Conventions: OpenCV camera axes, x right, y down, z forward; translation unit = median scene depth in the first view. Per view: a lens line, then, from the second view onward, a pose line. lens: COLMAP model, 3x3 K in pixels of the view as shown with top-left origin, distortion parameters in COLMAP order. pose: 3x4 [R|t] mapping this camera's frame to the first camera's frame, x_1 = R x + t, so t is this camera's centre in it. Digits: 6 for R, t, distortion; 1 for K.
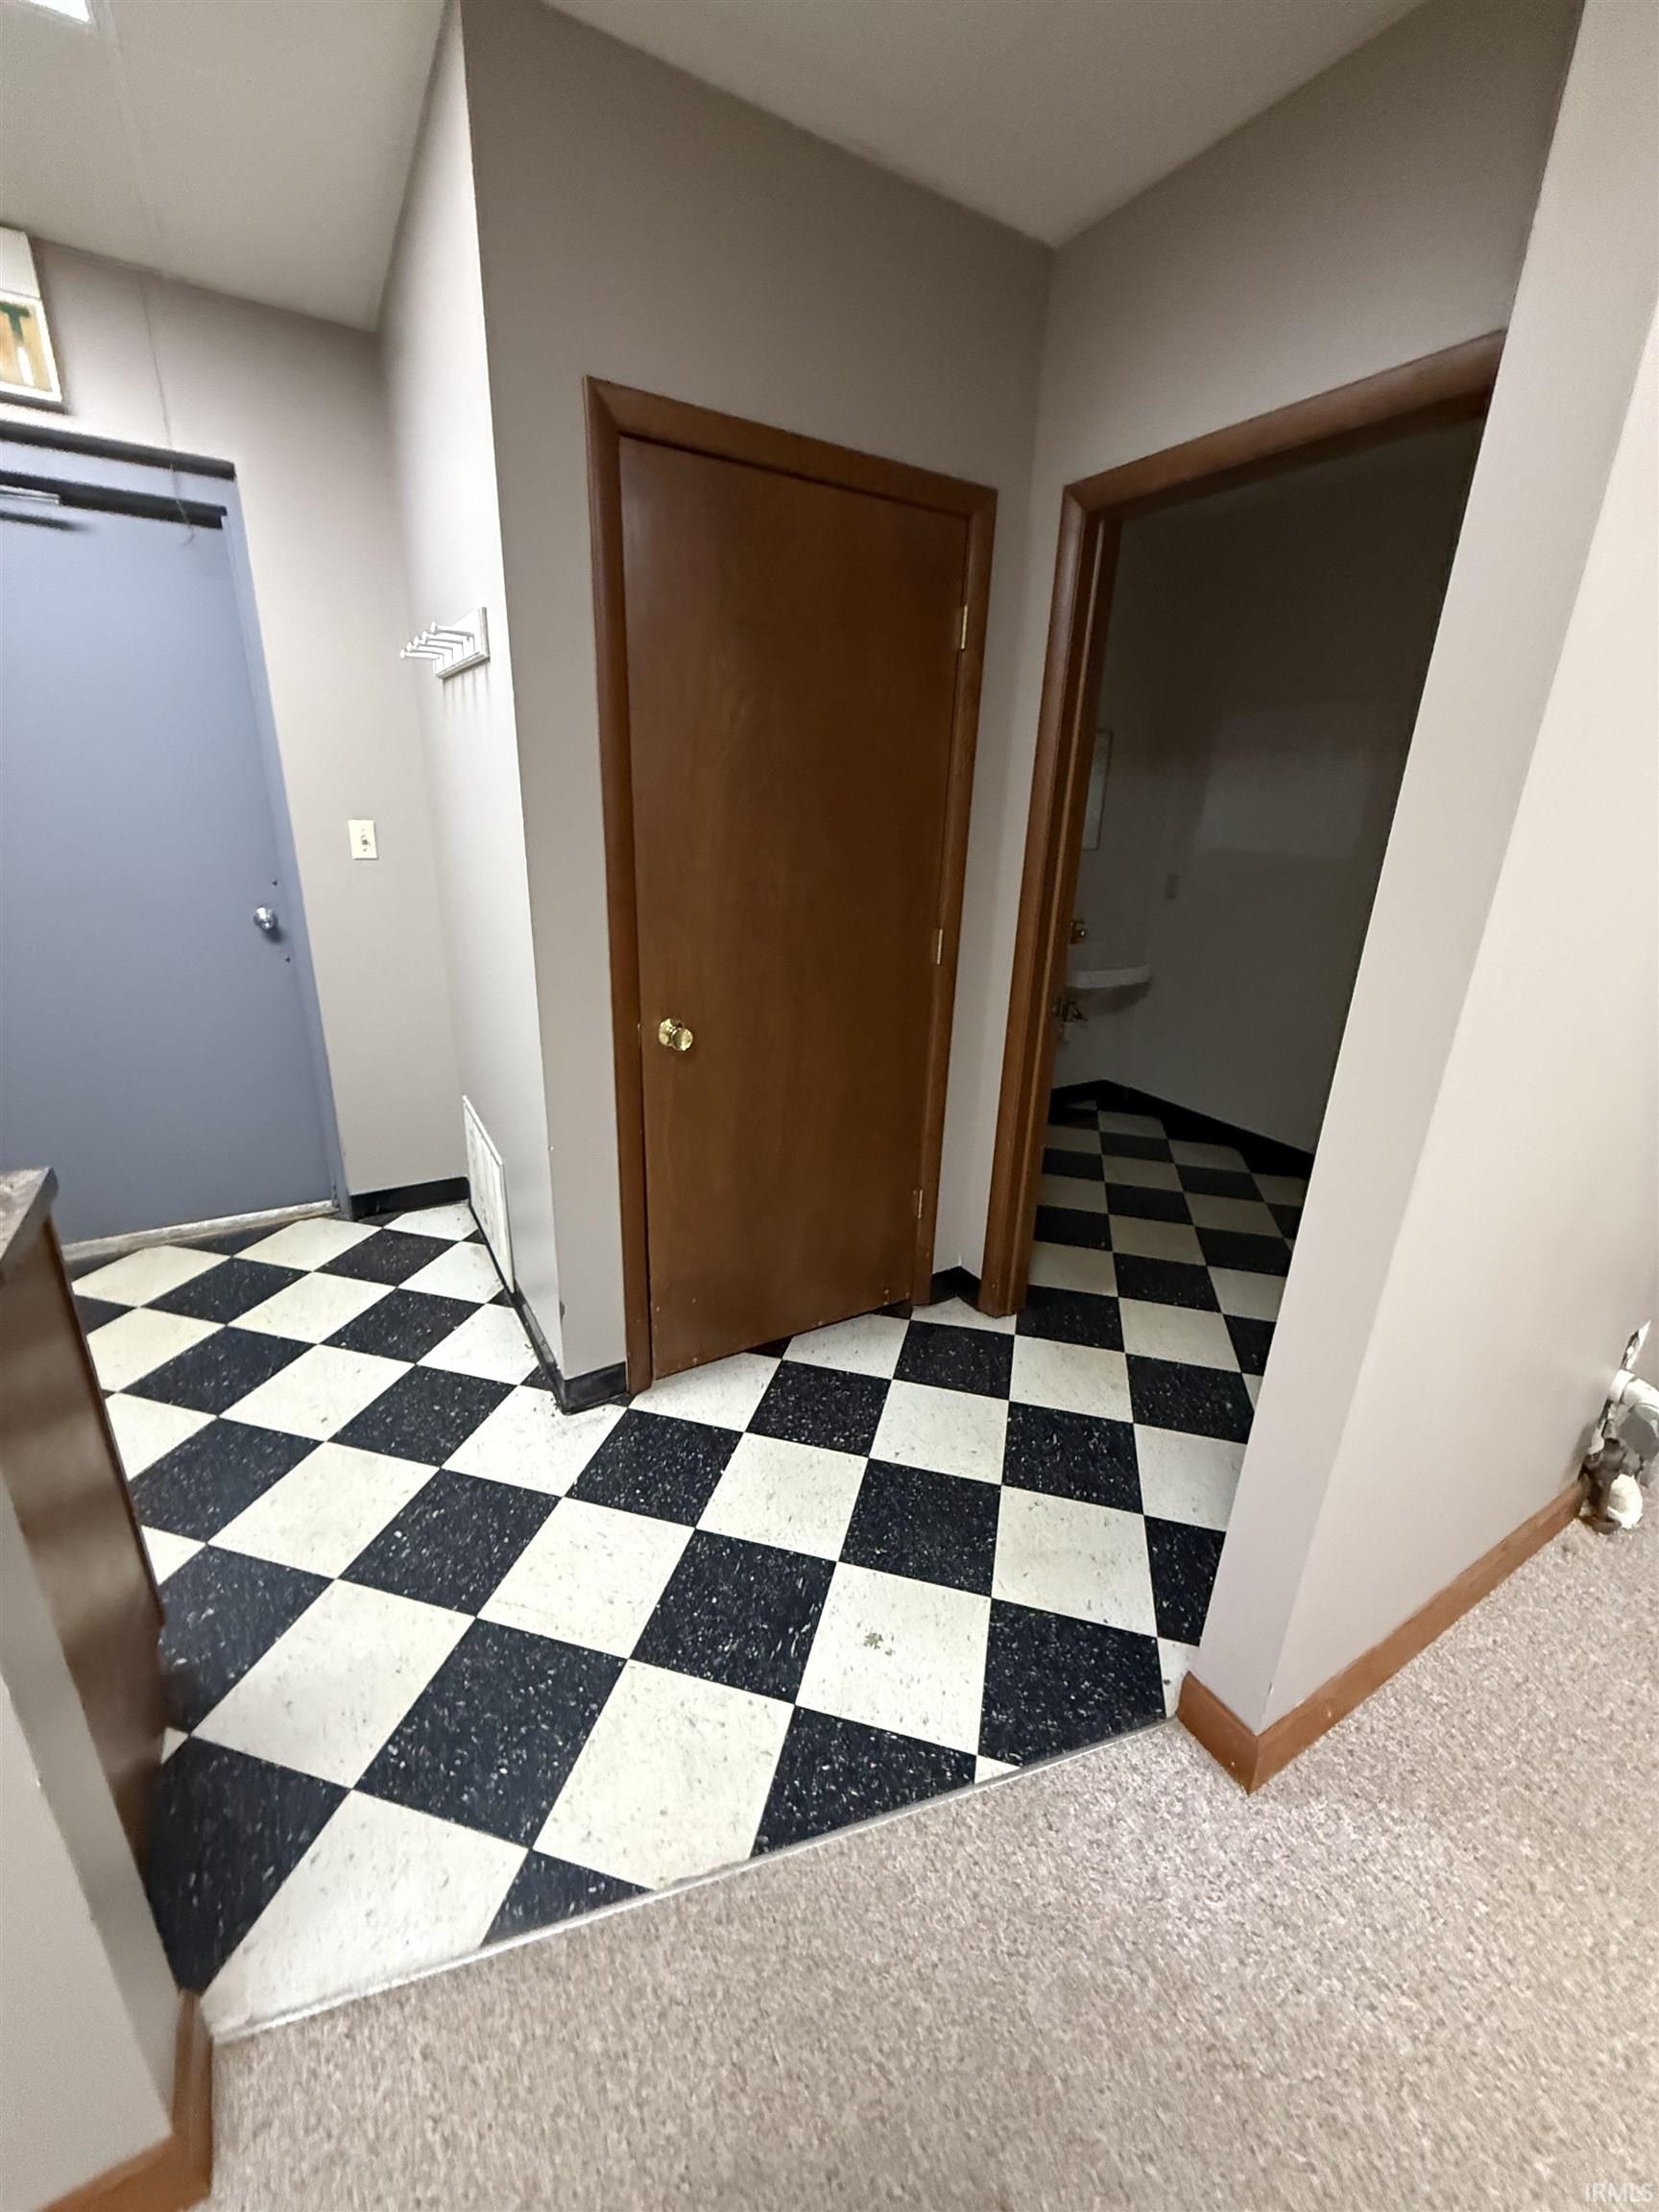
lens RADIAL K [[881.0, 0, 829.5], [0, 881.0, 1106.0], [0, 0, 1]] dist [-0.003717, -0.000336]
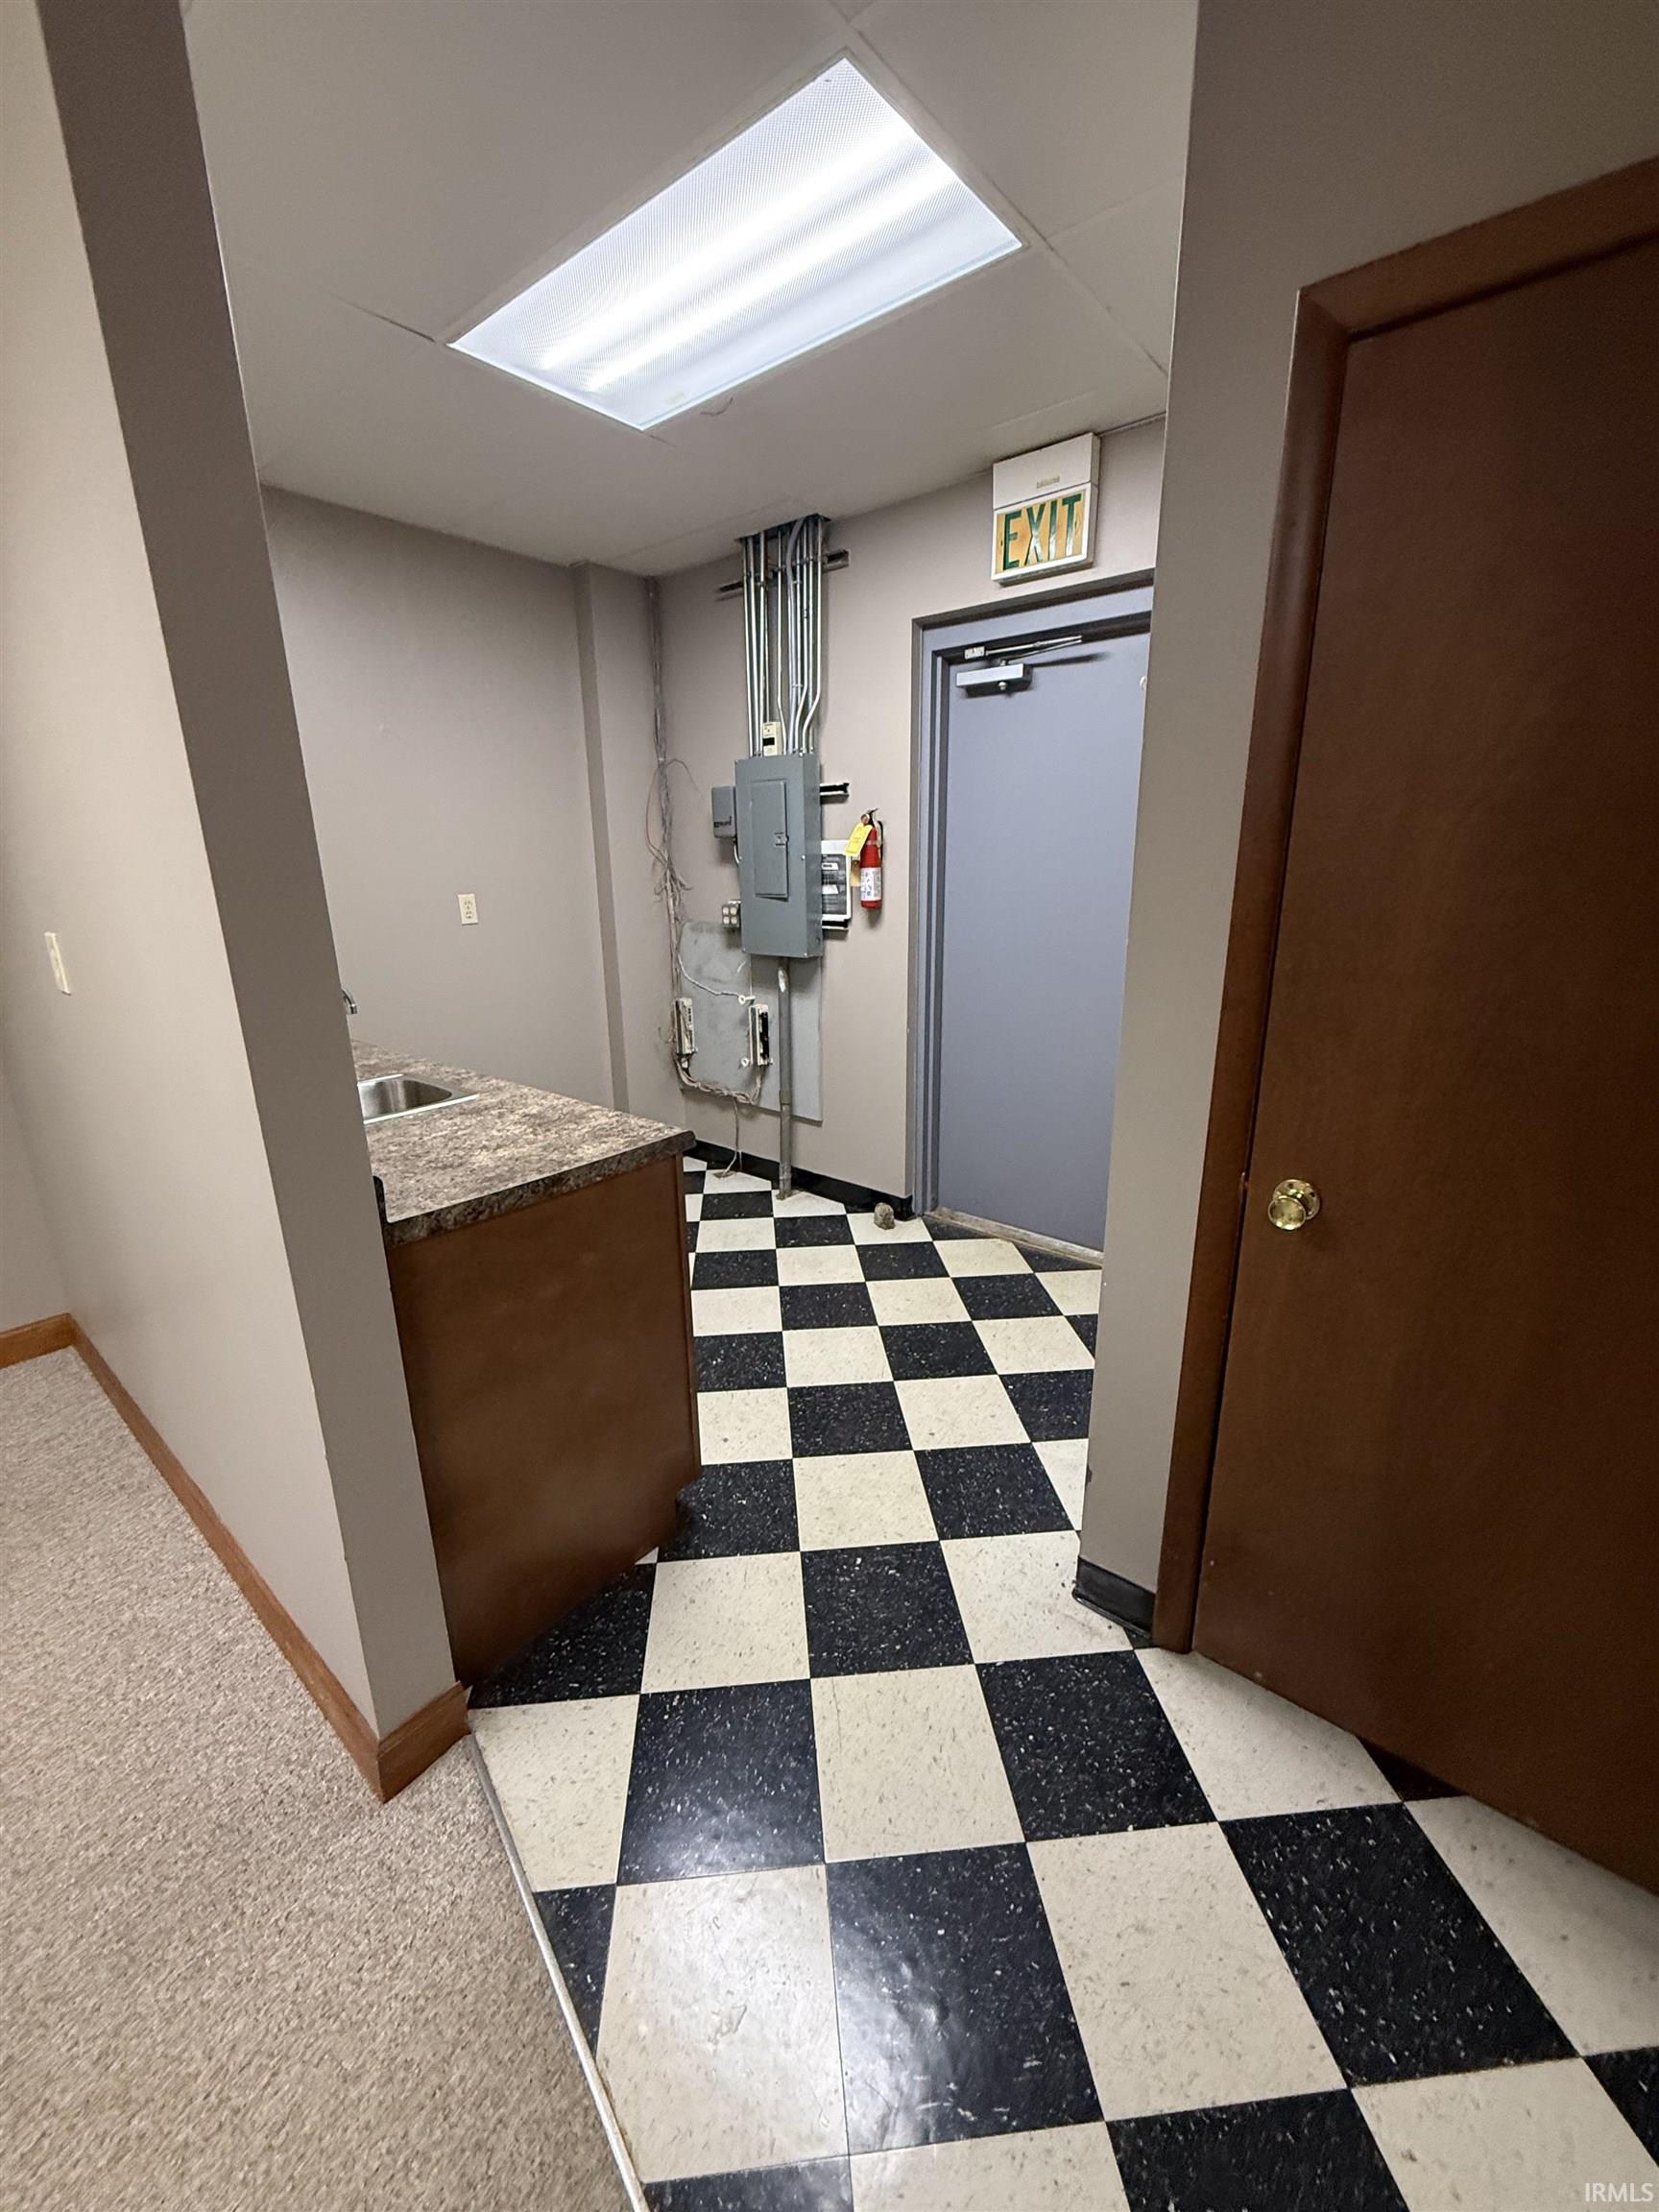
lens RADIAL K [[876.5, 0, 826.8], [0, 876.5, 1100.7], [0, 0, 1]] dist [0.000581, -0.000149]
pose [[0.322771, 0.214079, -0.921949, 0.307555], [-0.290035, 0.949594, 0.118959, -0.131229], [0.900943, 0.229001, 0.368592, 0.410968]]
